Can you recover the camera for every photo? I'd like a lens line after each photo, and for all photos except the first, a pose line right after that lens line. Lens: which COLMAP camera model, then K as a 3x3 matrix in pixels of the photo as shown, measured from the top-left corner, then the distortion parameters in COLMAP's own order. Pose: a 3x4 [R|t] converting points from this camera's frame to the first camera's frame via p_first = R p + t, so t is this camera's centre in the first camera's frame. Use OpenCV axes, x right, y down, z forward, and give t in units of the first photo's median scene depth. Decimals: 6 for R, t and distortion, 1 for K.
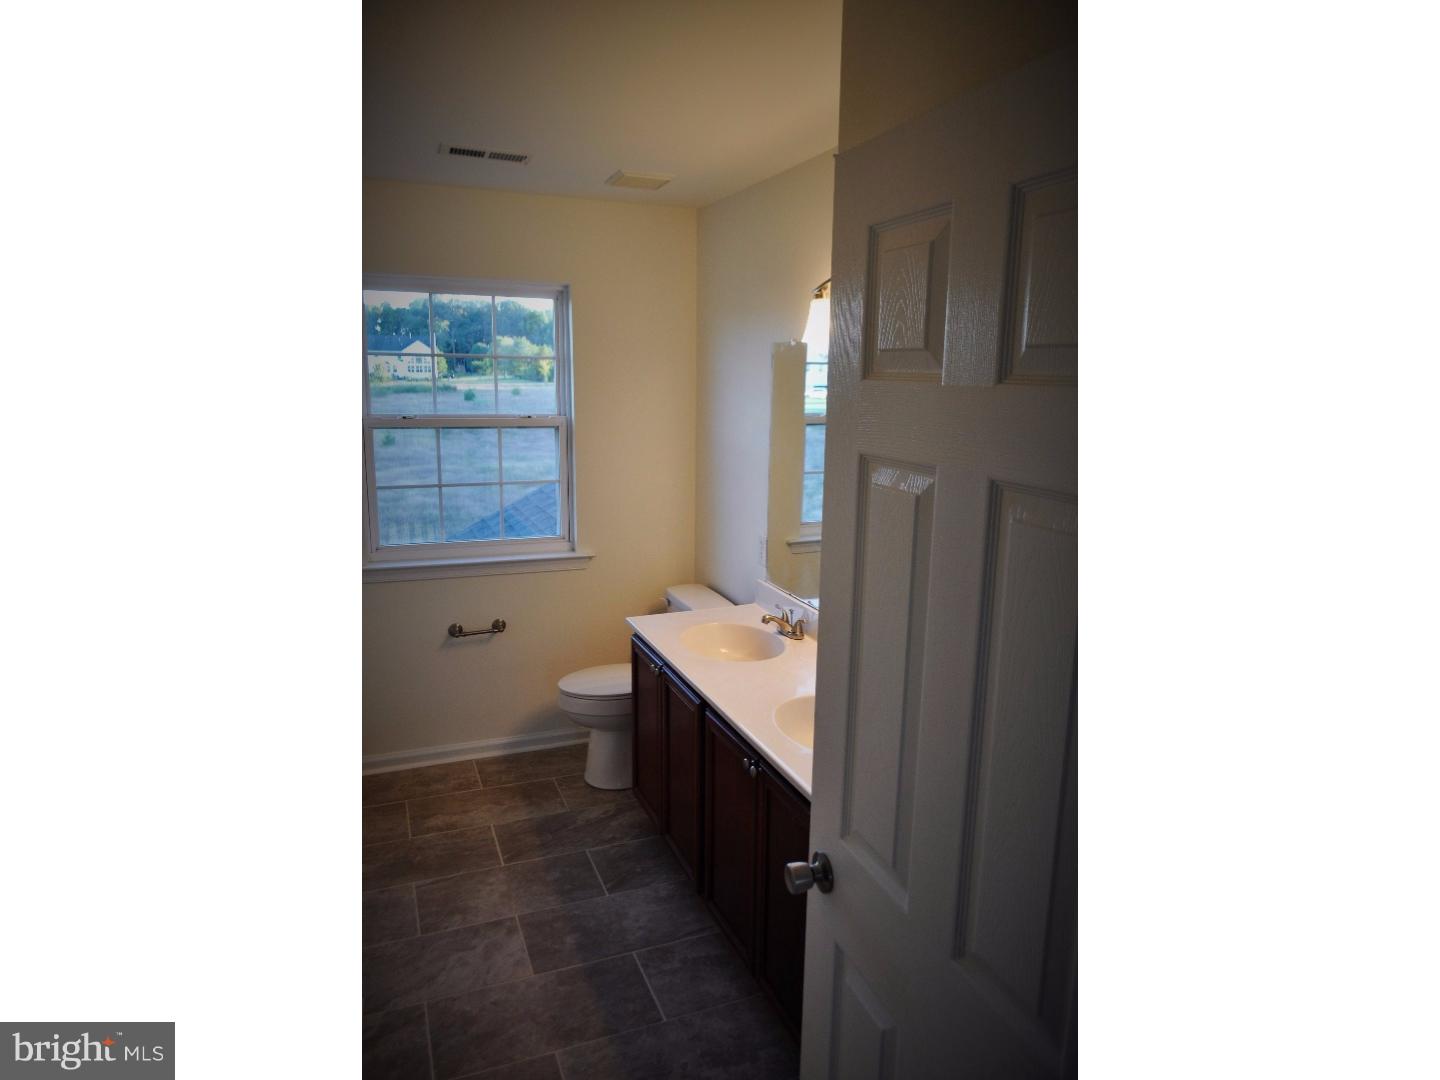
lens RADIAL K [[888.1, 0, 725.6], [0, 888.1, 541.1], [0, 0, 1]] dist [-0.000757, -0.005288]
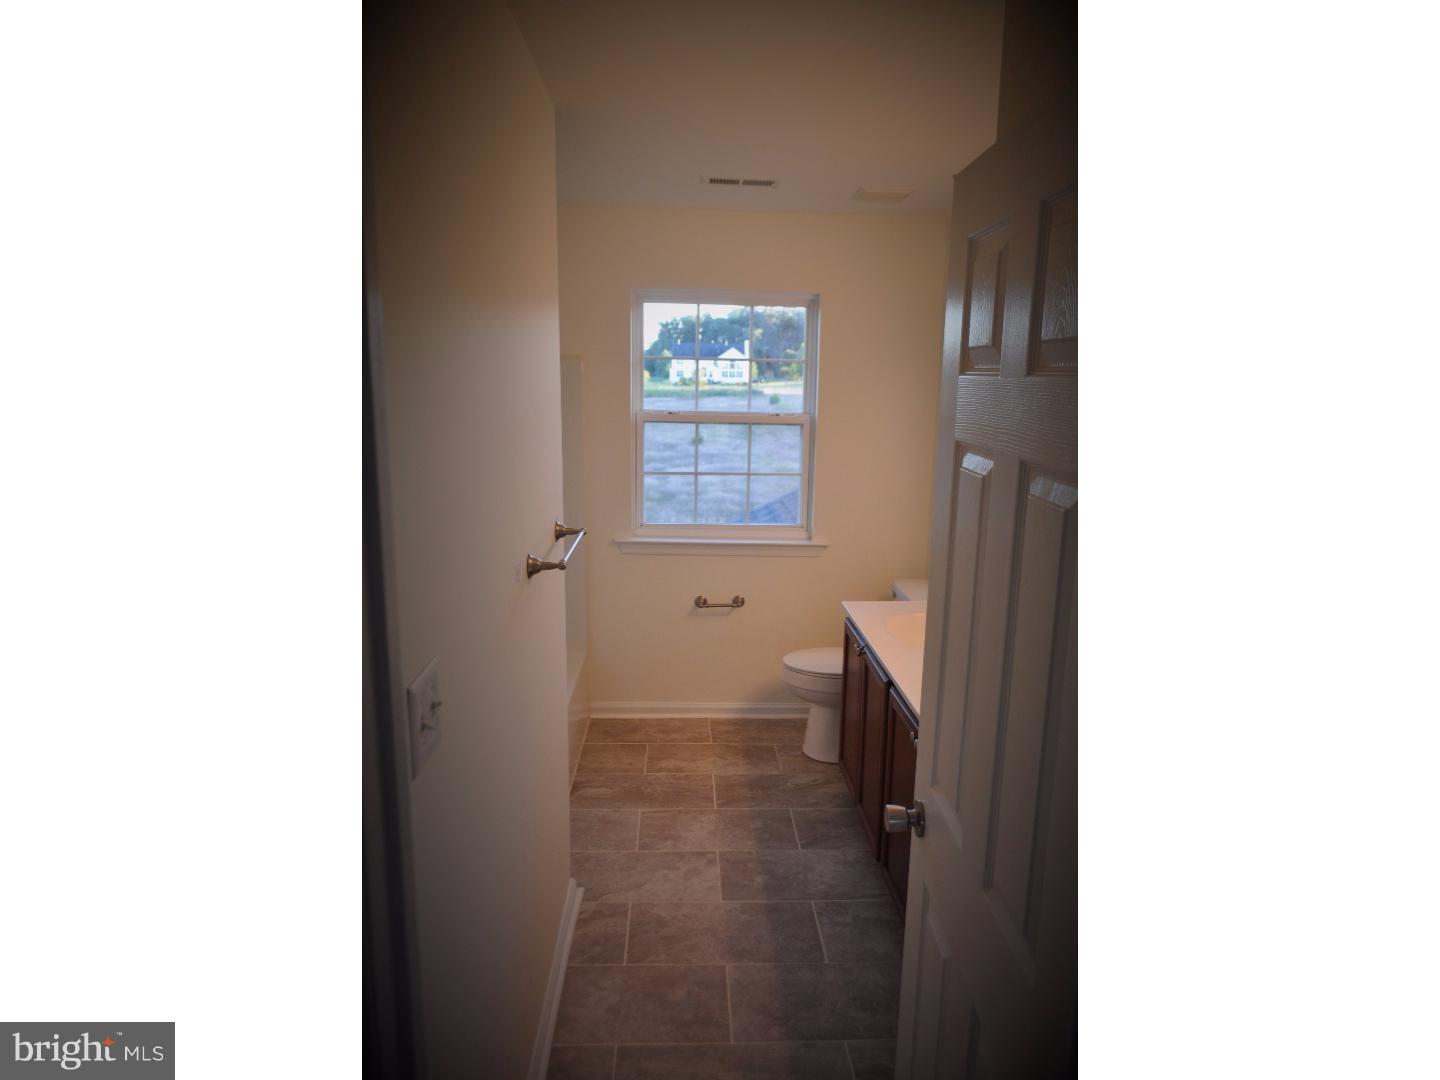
lens RADIAL K [[888.1, 0, 717.1], [0, 888.1, 543.9], [0, 0, 1]] dist [-0.000757, -0.005288]
pose [[0.937482, 0.067413, -0.341442, 0.110310], [-0.068752, 0.997600, 0.008192, 0.018331], [0.341175, 0.015795, 0.939867, -0.065744]]
